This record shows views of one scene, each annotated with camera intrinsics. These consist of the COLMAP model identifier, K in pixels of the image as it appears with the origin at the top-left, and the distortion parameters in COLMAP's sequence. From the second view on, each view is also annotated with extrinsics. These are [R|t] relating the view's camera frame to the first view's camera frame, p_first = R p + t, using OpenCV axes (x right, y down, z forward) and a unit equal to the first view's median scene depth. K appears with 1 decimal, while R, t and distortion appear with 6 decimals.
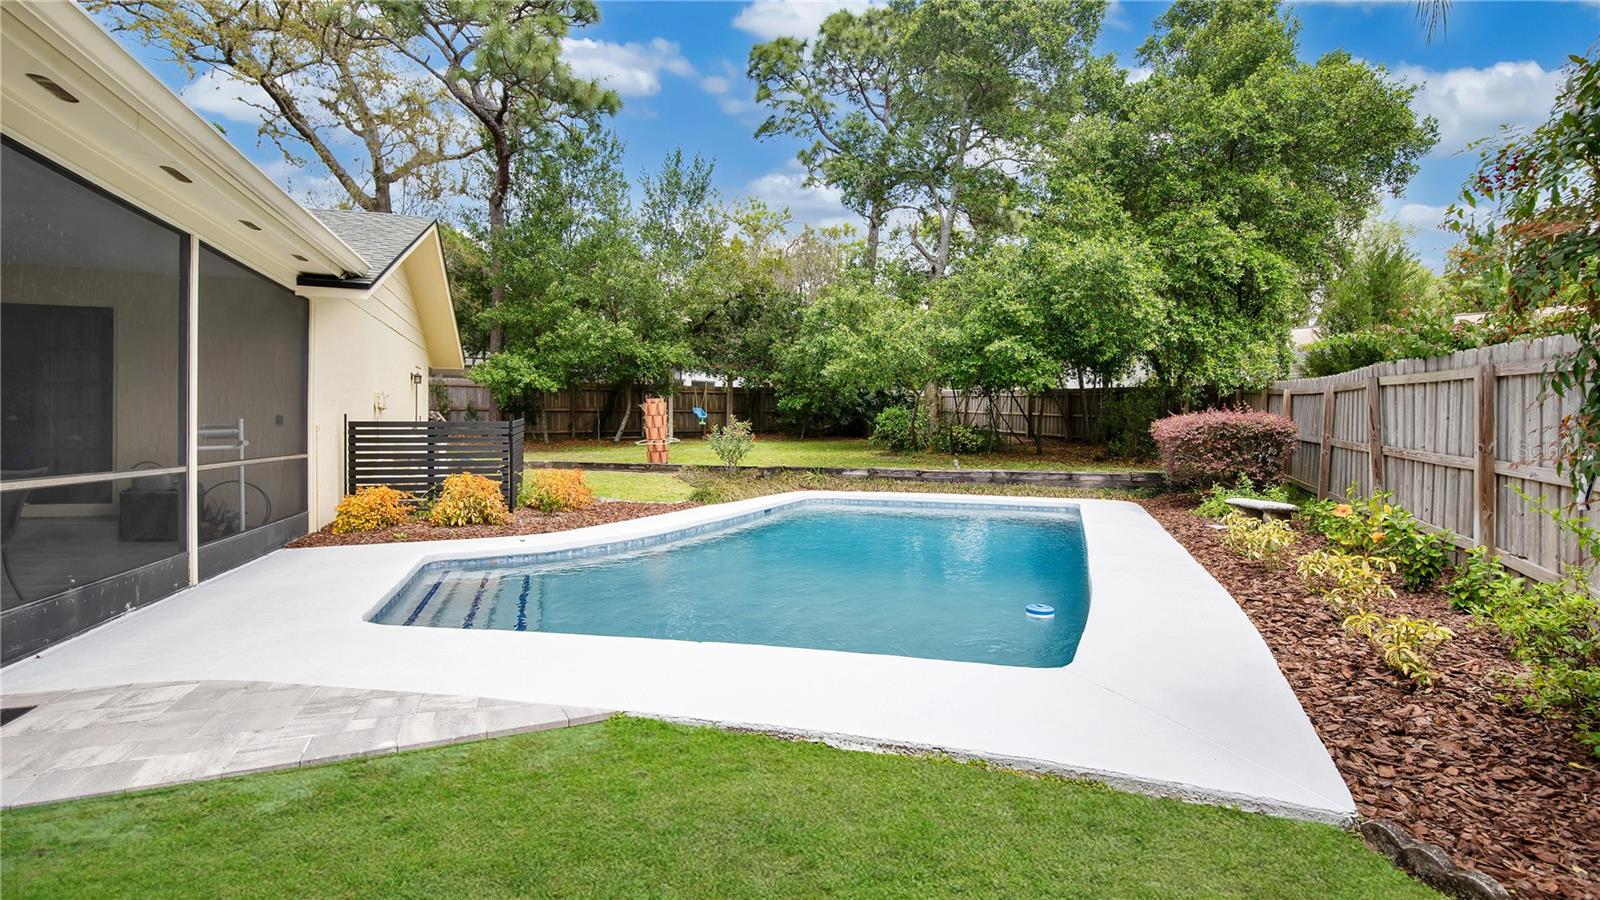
lens RADIAL K [[736.9, 0, 852.0], [0, 736.9, 465.0], [0, 0, 1]] dist [-0.027305, 0.001278]
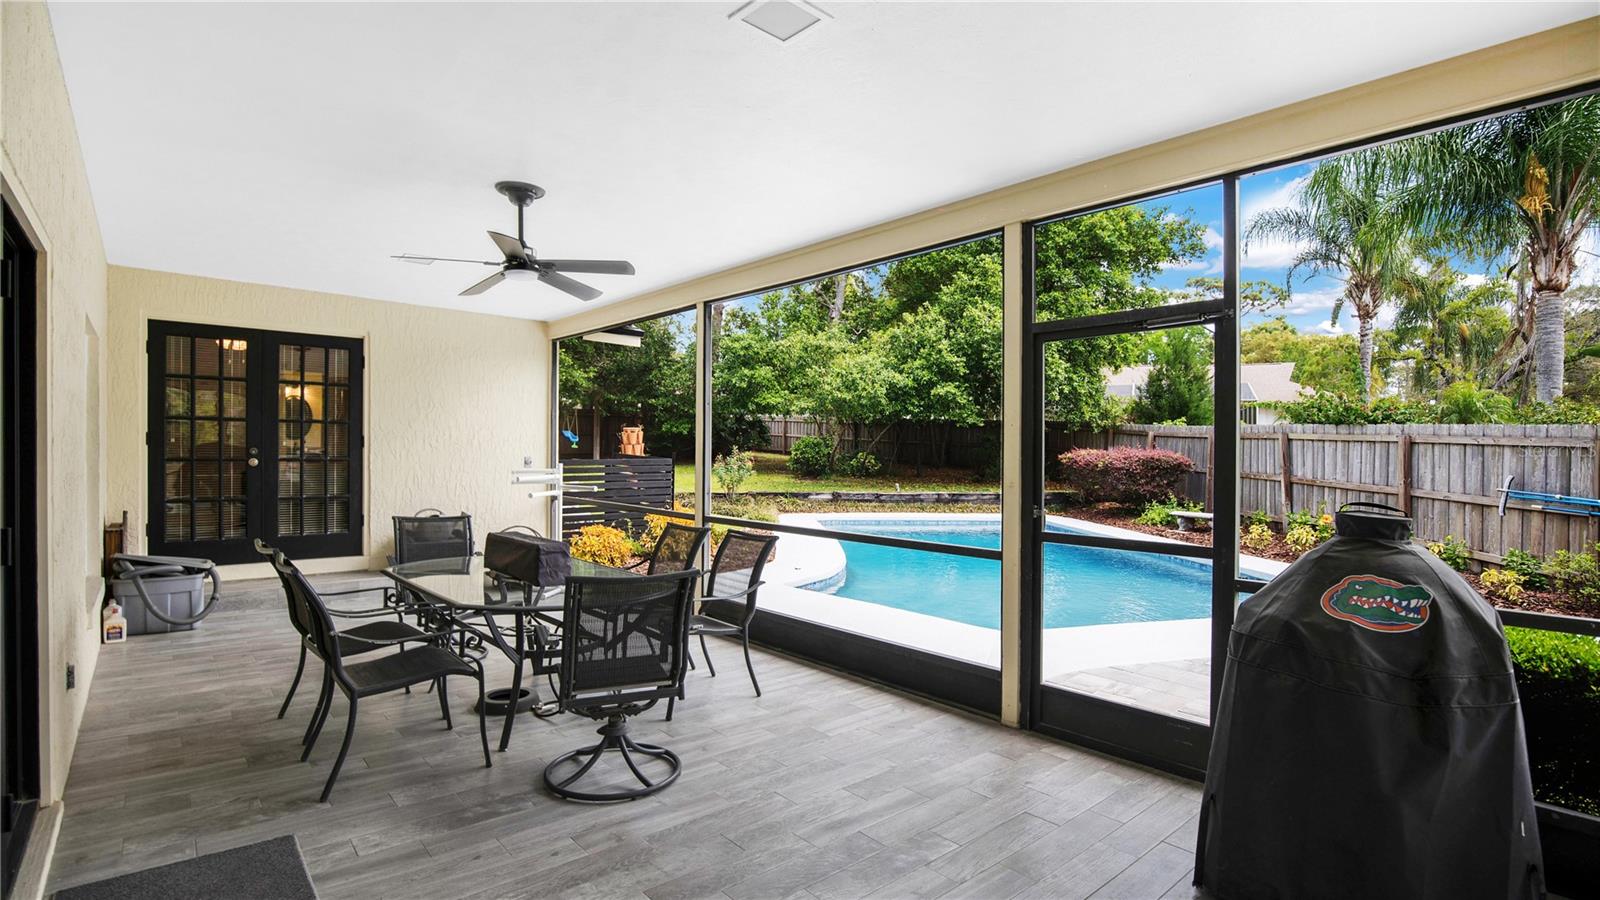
lens RADIAL K [[736.9, 0, 783.9], [0, 736.9, 469.6], [0, 0, 1]] dist [-0.027305, 0.001278]
pose [[0.922771, -0.007842, 0.385269, -0.517074], [0.011963, 0.999894, -0.008302, -0.023481], [-0.385163, 0.012270, 0.922767, -0.027202]]
